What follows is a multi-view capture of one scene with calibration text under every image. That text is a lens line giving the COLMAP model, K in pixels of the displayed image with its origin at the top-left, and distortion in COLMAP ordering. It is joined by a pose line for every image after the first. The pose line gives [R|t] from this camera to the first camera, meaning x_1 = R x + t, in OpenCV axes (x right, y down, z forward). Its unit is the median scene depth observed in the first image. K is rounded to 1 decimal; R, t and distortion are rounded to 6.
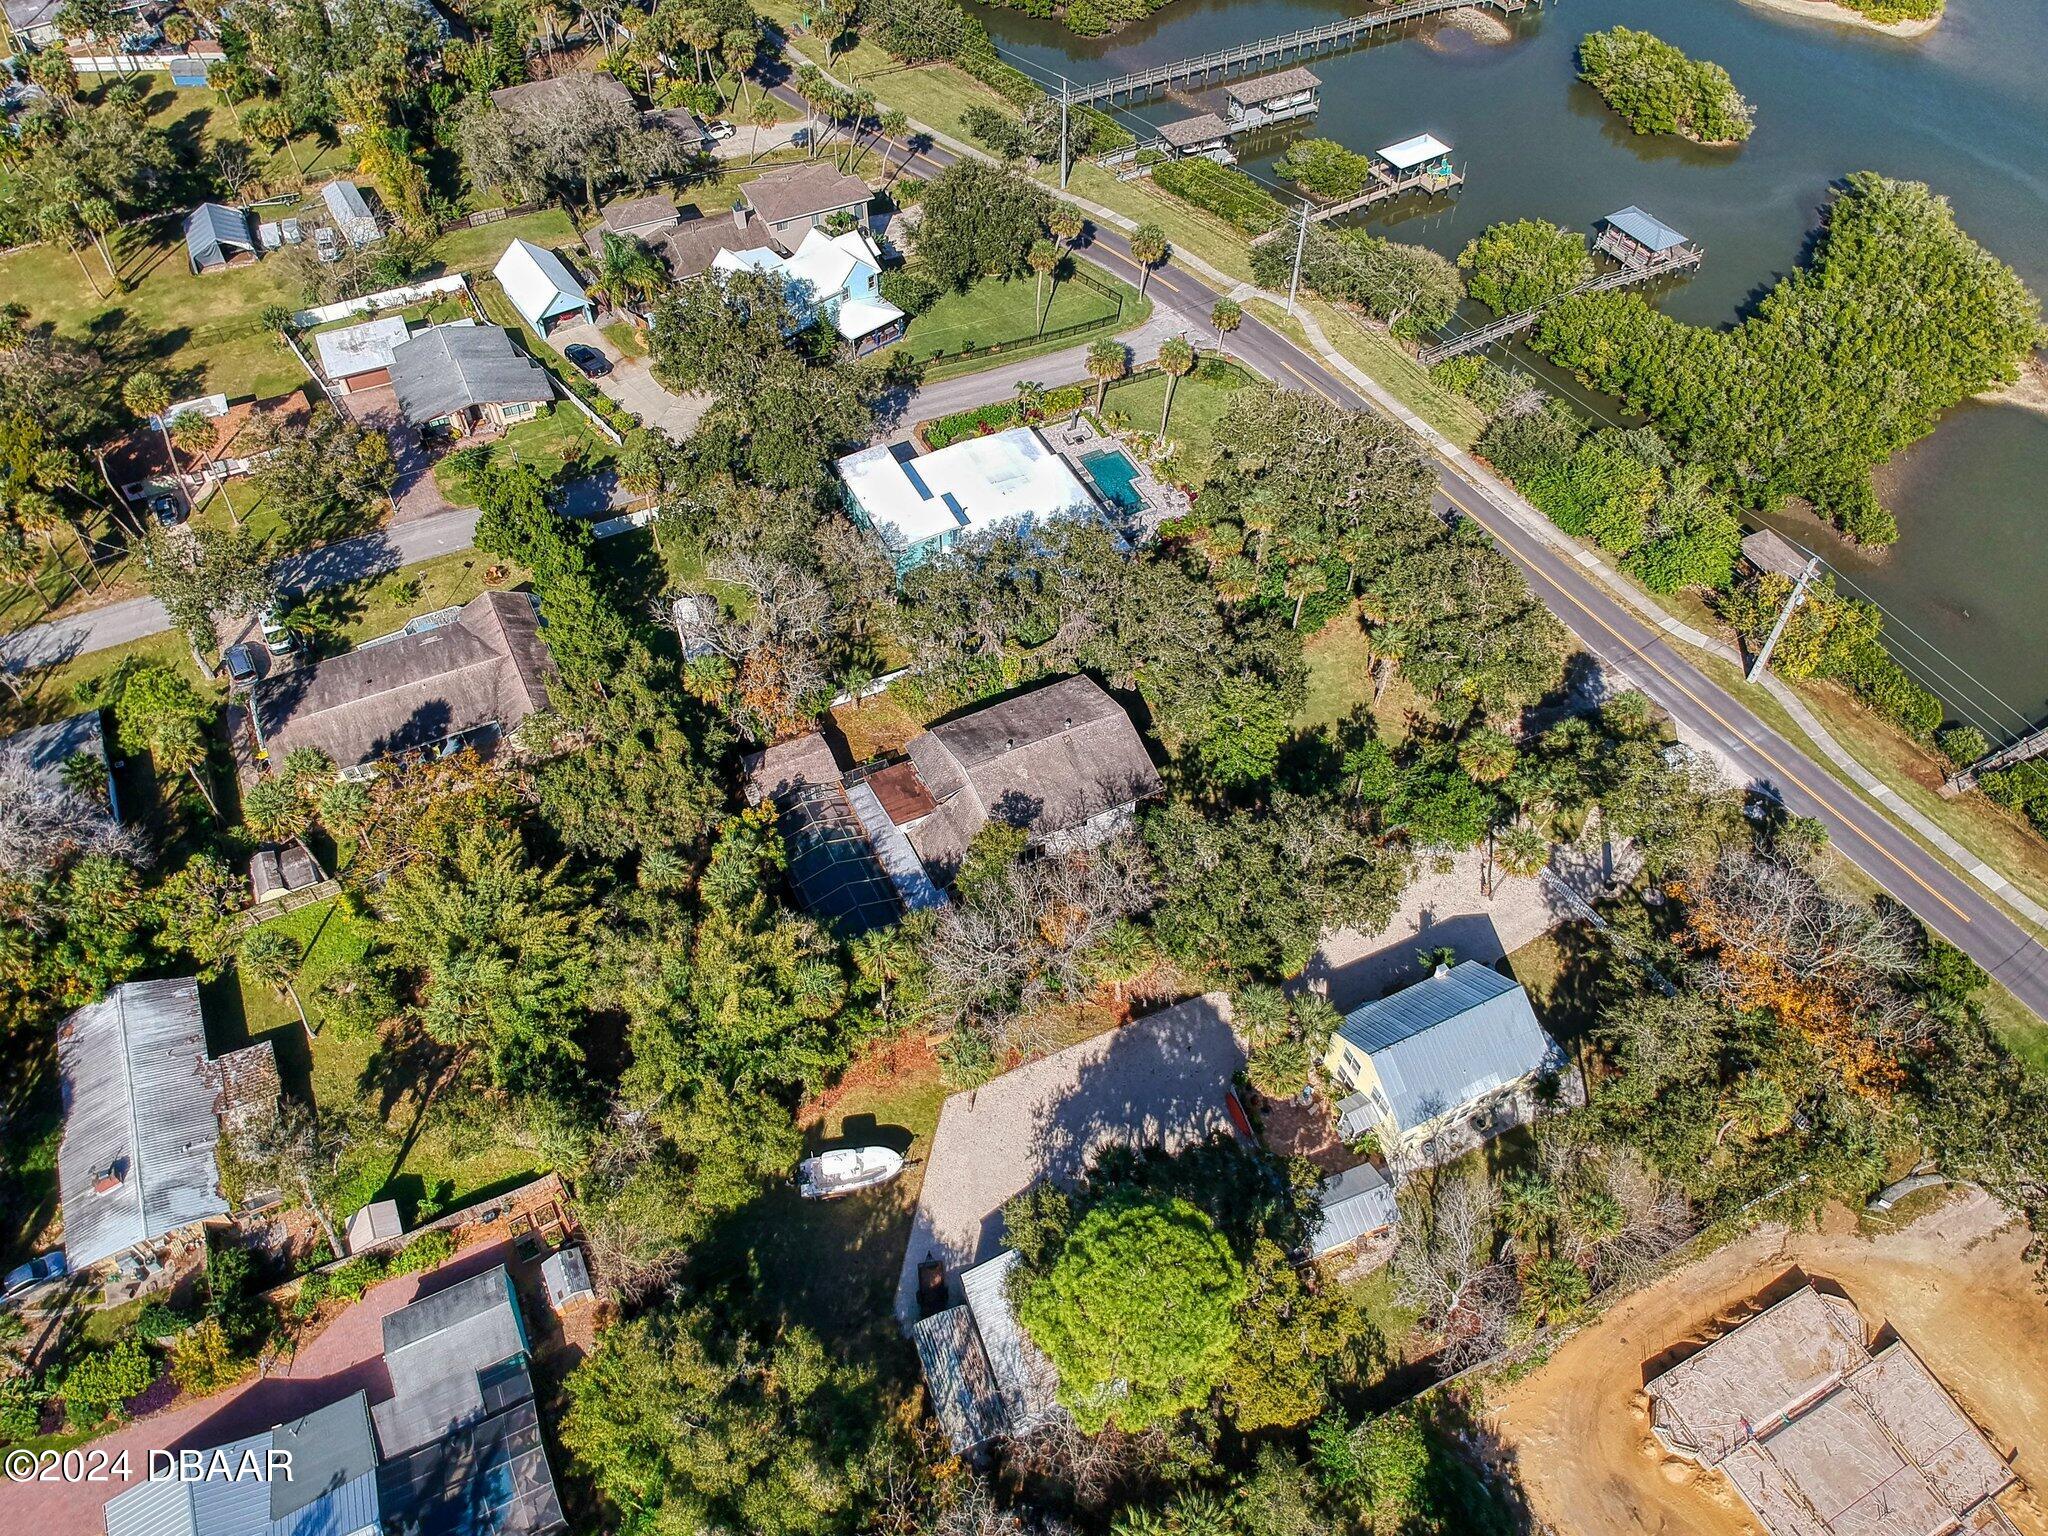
lens RADIAL K [[1514.8, 0, 1024.0], [0, 1514.8, 768.0], [0, 0, 1]] dist [0.118516, -0.146898]
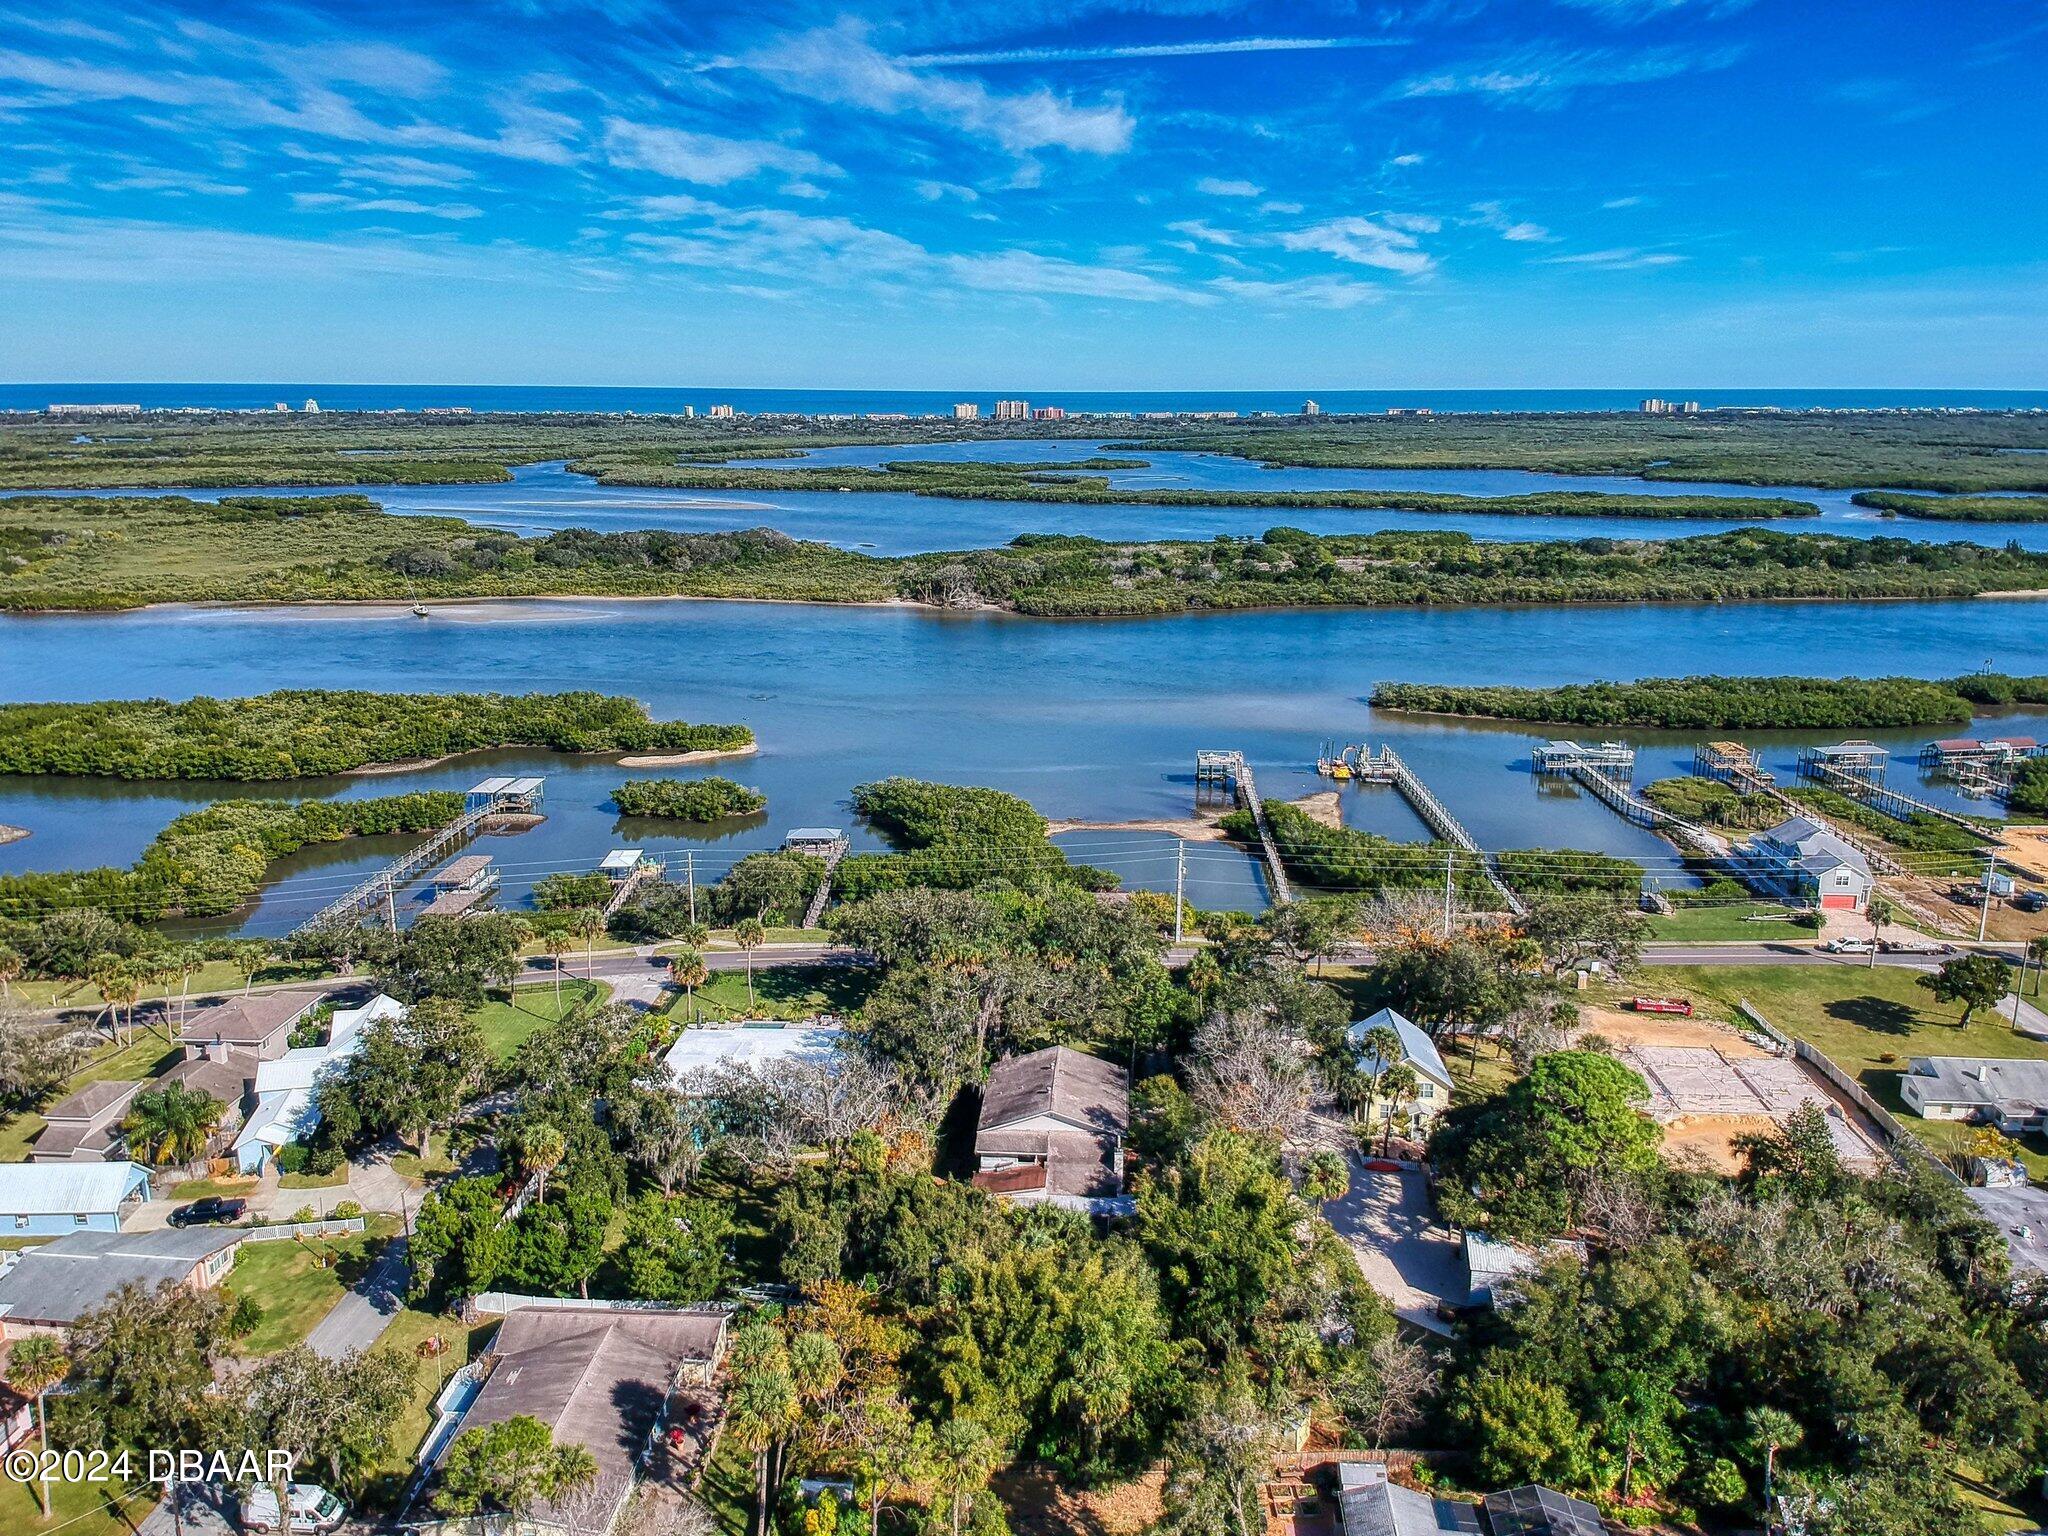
lens RADIAL K [[1502.0, 0, 1041.3], [0, 1502.0, 758.3], [0, 0, 1]] dist [0.139016, -0.208724]
pose [[0.491792, -0.207478, 0.845632, -0.734858], [0.663955, 0.717664, -0.210054, 0.032829], [-0.563298, 0.664765, 0.490697, 0.179129]]
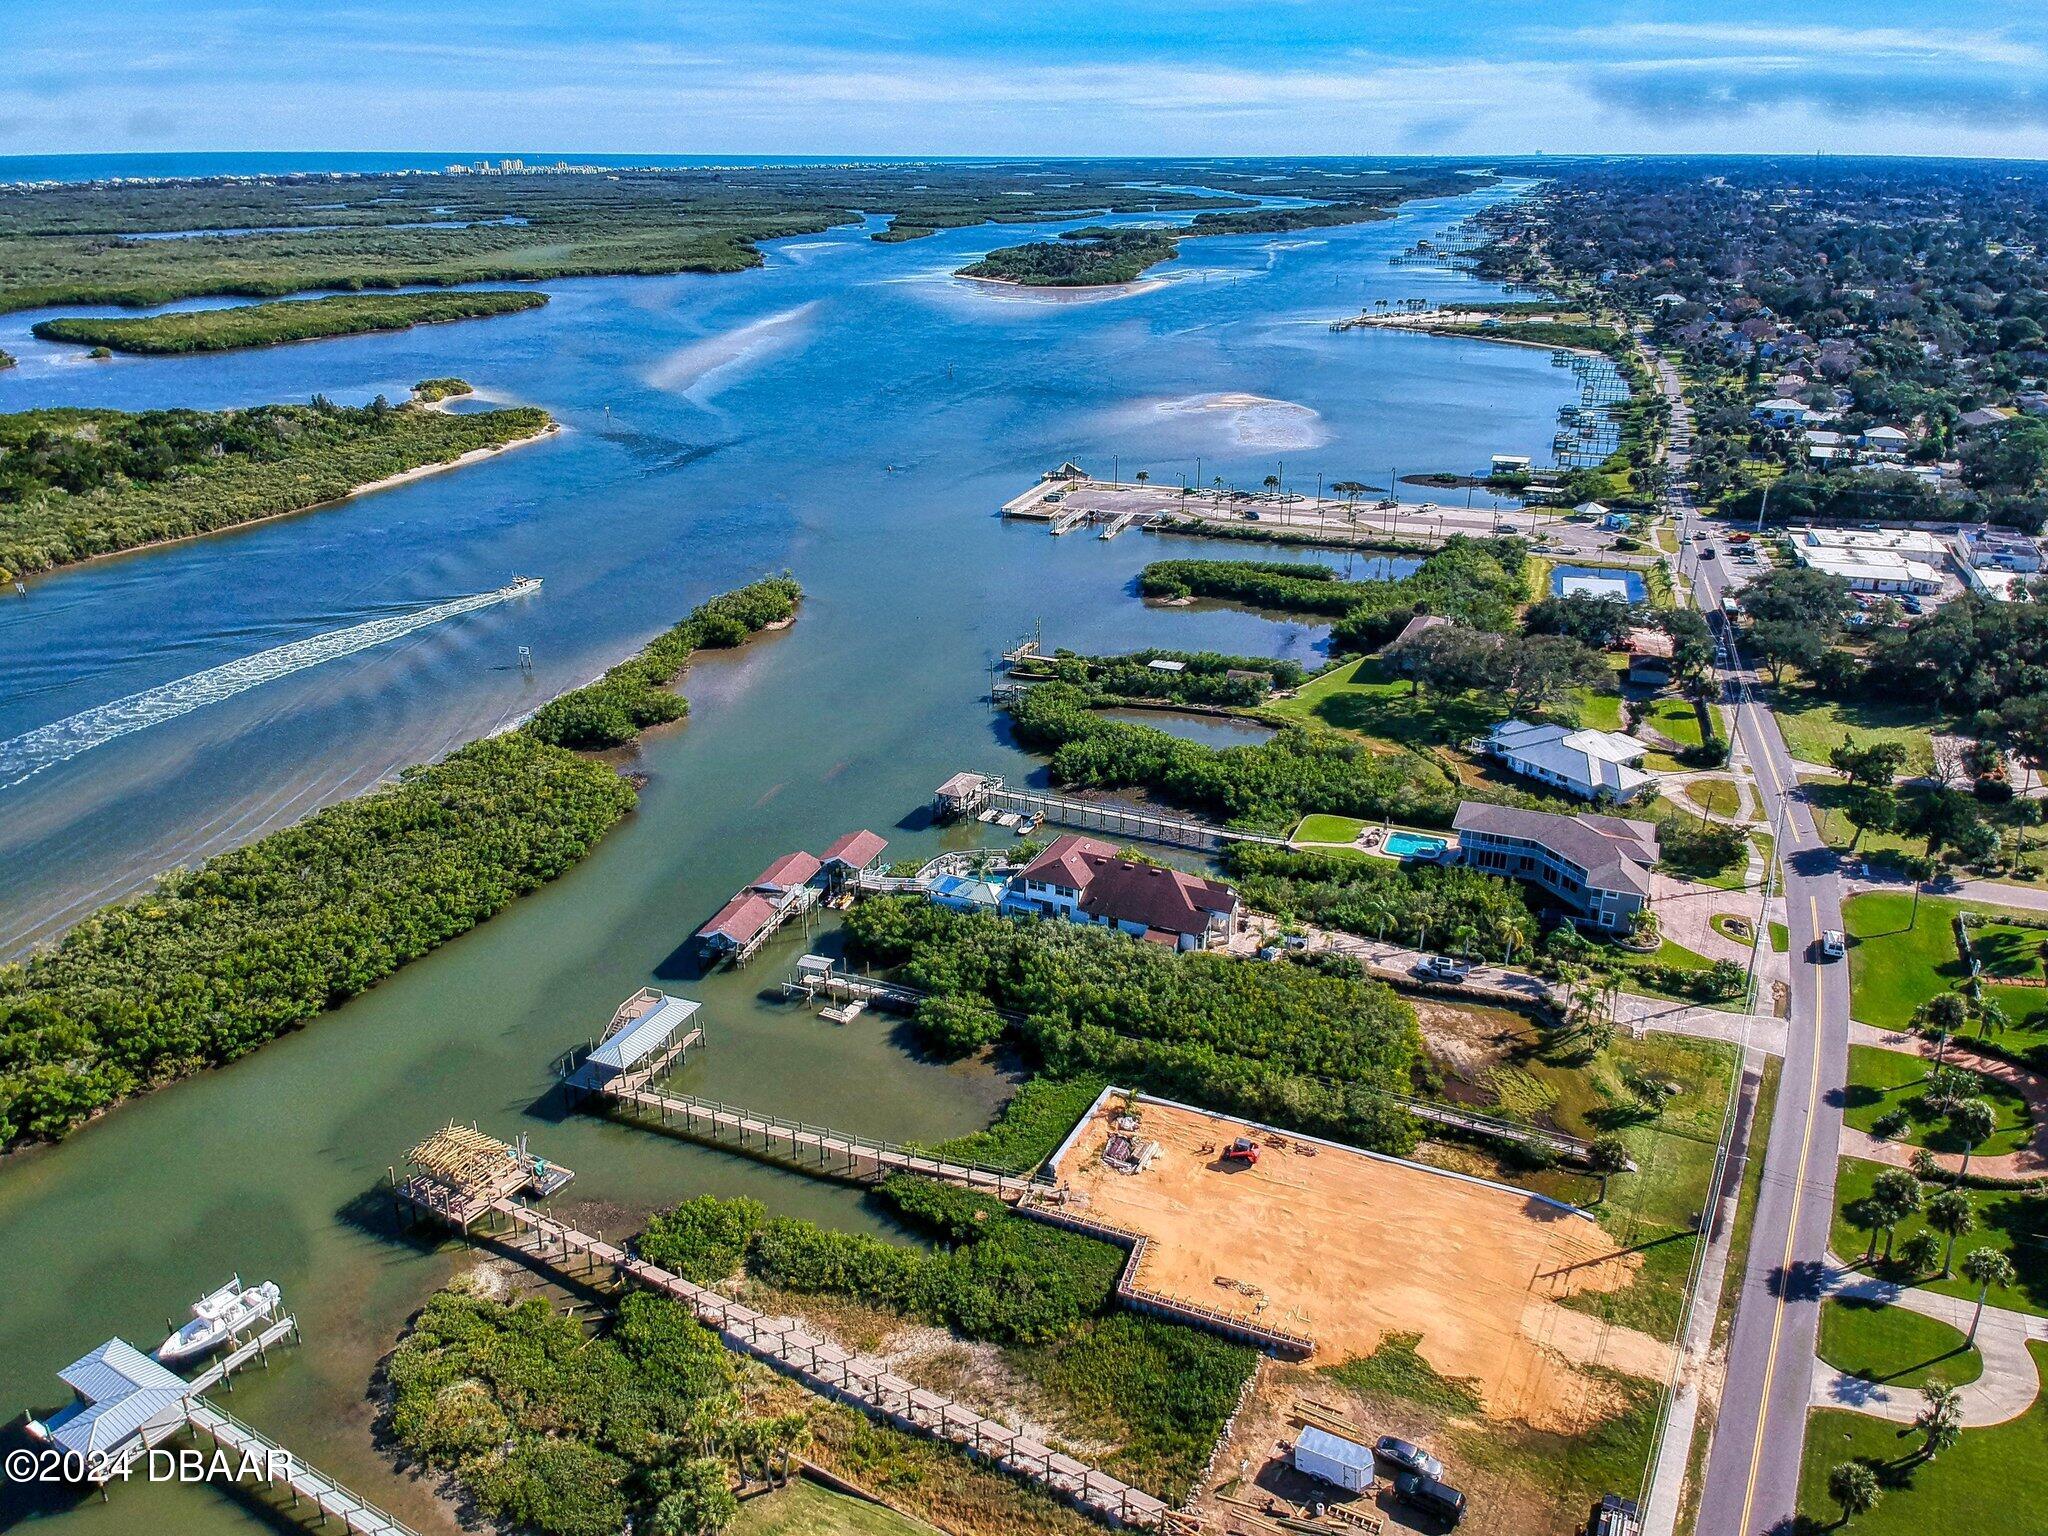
lens RADIAL K [[1497.5, 0, 1032.7], [0, 1497.5, 771.7], [0, 0, 1]] dist [0.125762, -0.171535]
pose [[-0.541100, -0.319891, 0.777741, 0.544319], [0.639650, 0.443838, 0.627580, -0.244523], [-0.545948, 0.837065, -0.035543, 0.303040]]
